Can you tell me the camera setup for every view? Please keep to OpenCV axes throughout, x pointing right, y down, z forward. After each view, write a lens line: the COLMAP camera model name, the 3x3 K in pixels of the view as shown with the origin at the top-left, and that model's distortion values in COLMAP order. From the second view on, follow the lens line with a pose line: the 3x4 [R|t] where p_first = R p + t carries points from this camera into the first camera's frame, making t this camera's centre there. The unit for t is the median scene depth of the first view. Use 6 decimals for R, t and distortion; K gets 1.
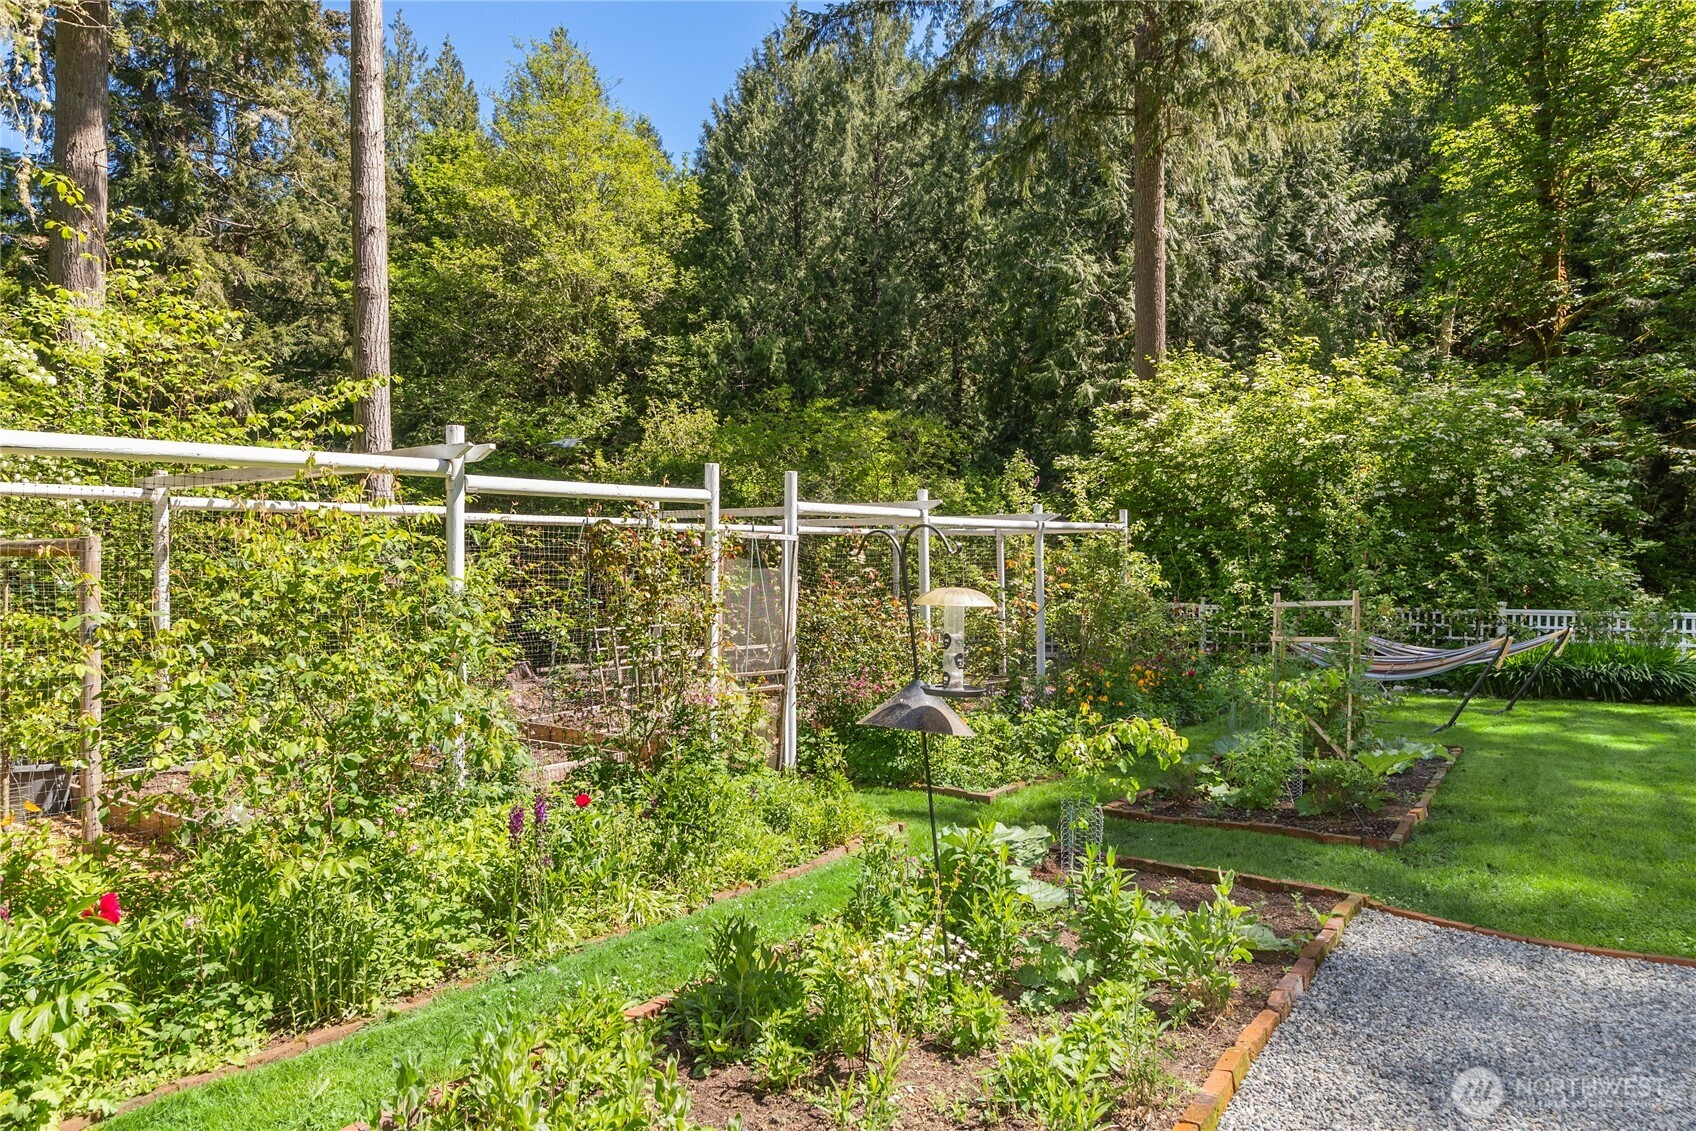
lens RADIAL K [[1052.5, 0, 848.8], [0, 1052.5, 601.4], [0, 0, 1]] dist [0.006380, 0.001305]
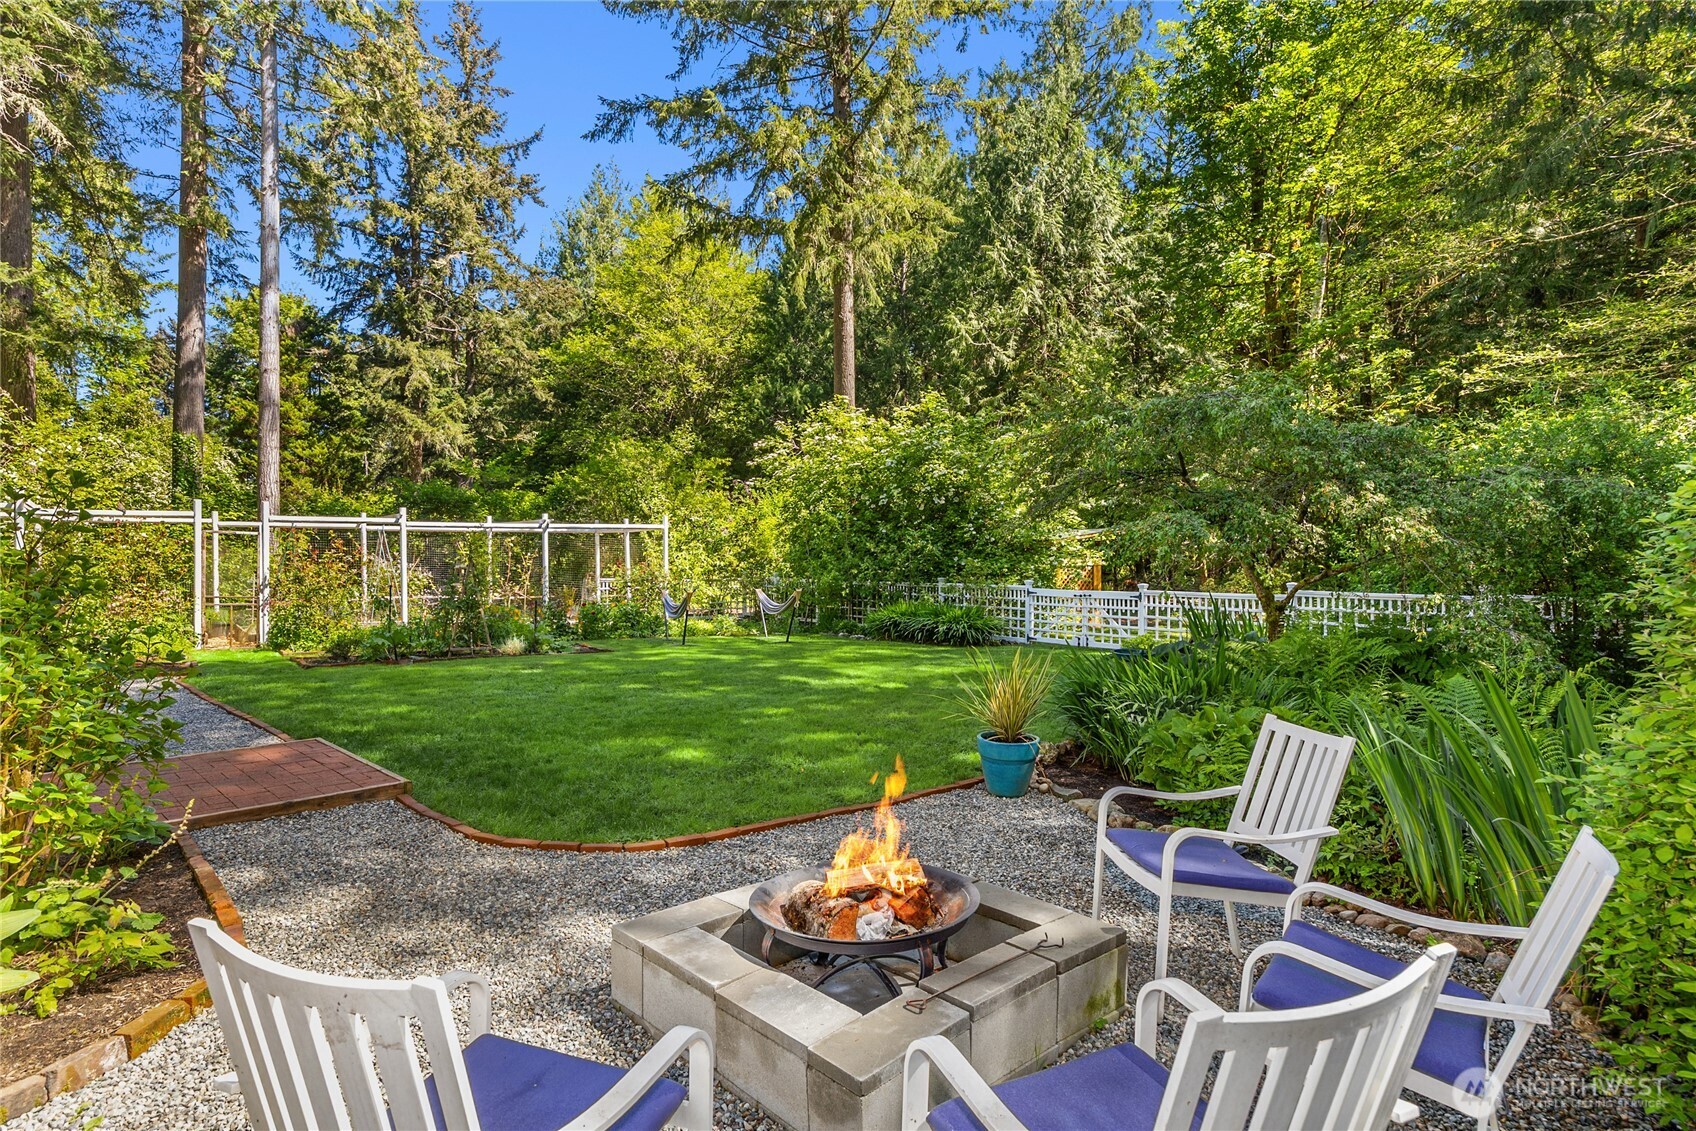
lens RADIAL K [[911.4, 0, 848.0], [0, 911.4, 565.5], [0, 0, 1]] dist [0.022518, -0.000067]
pose [[0.963250, 0.001215, -0.268602, 0.299328], [-0.008902, 0.999585, -0.027399, 0.006734], [0.268457, 0.028784, 0.962861, -0.079513]]
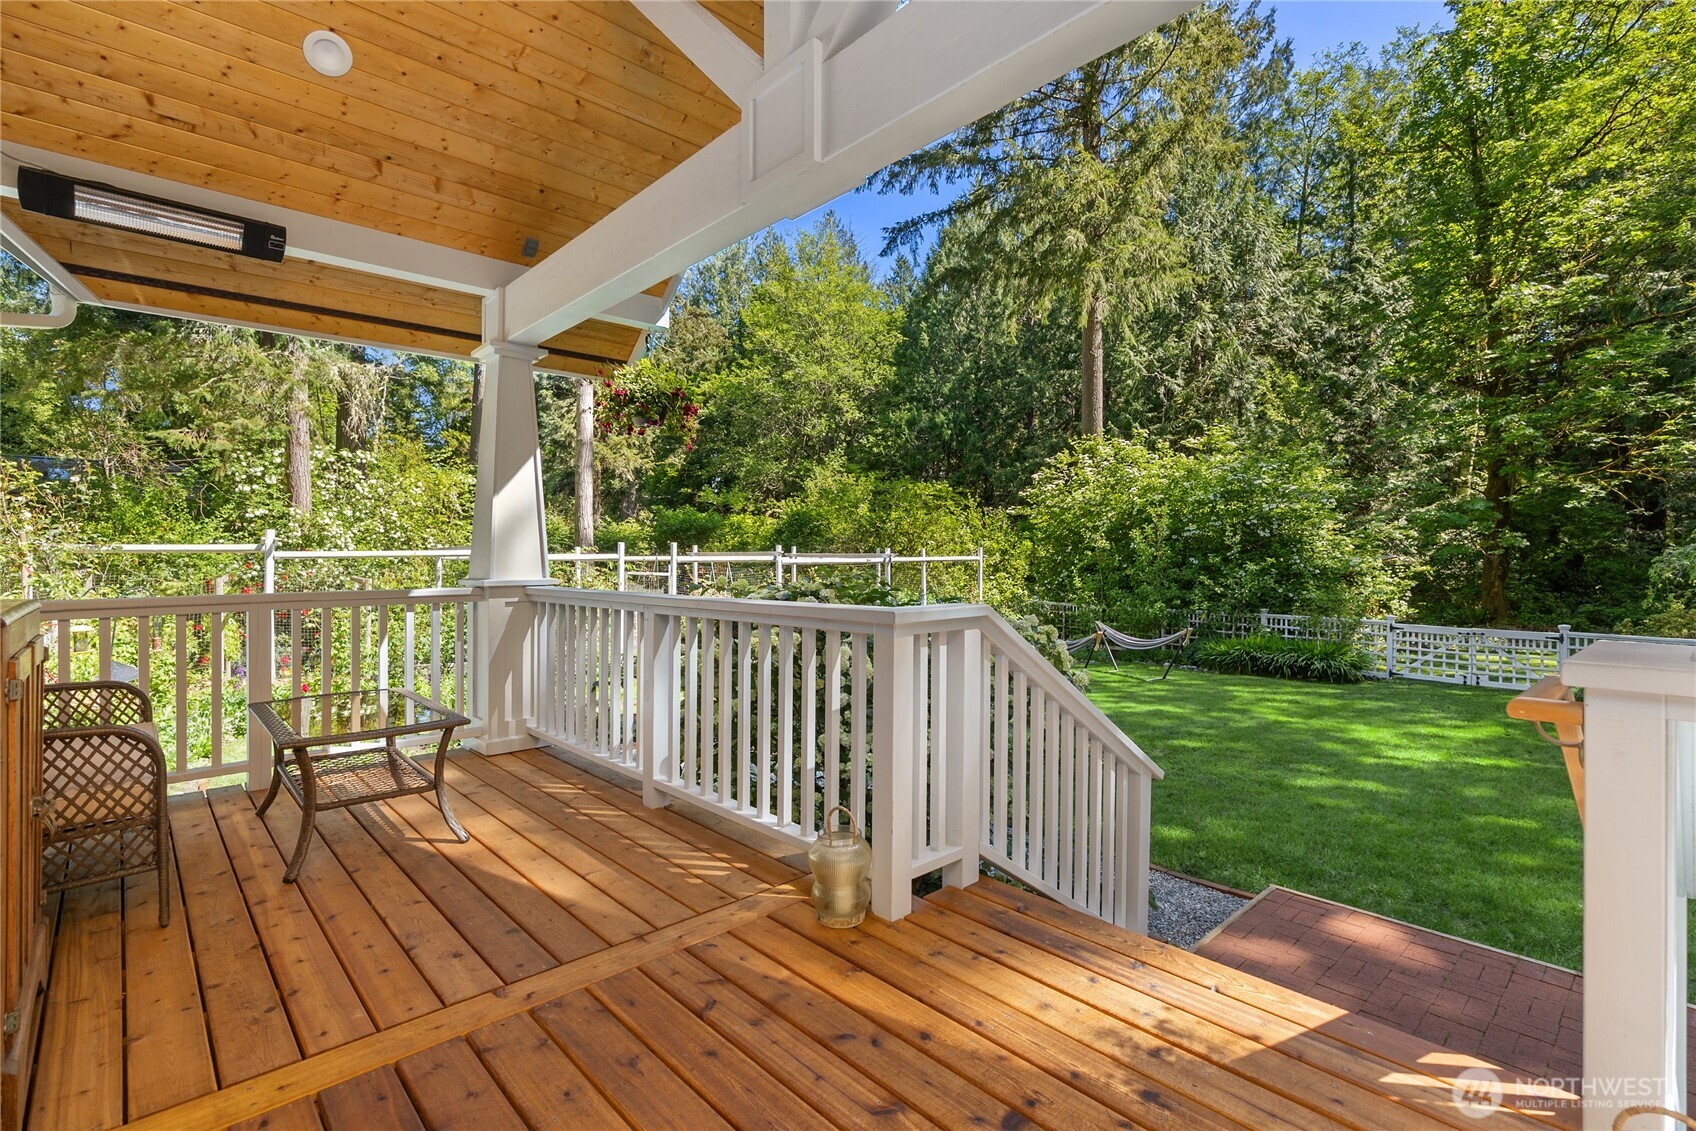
lens RADIAL K [[800.2, 0, 848.0], [0, 800.2, 565.5], [0, 0, 1]] dist [-0.000384, 0.000057]
pose [[0.948493, 0.000275, -0.316798, 0.153968], [-0.009517, 0.999573, -0.027627, -0.008462], [0.316655, 0.029219, 0.948091, -0.080067]]
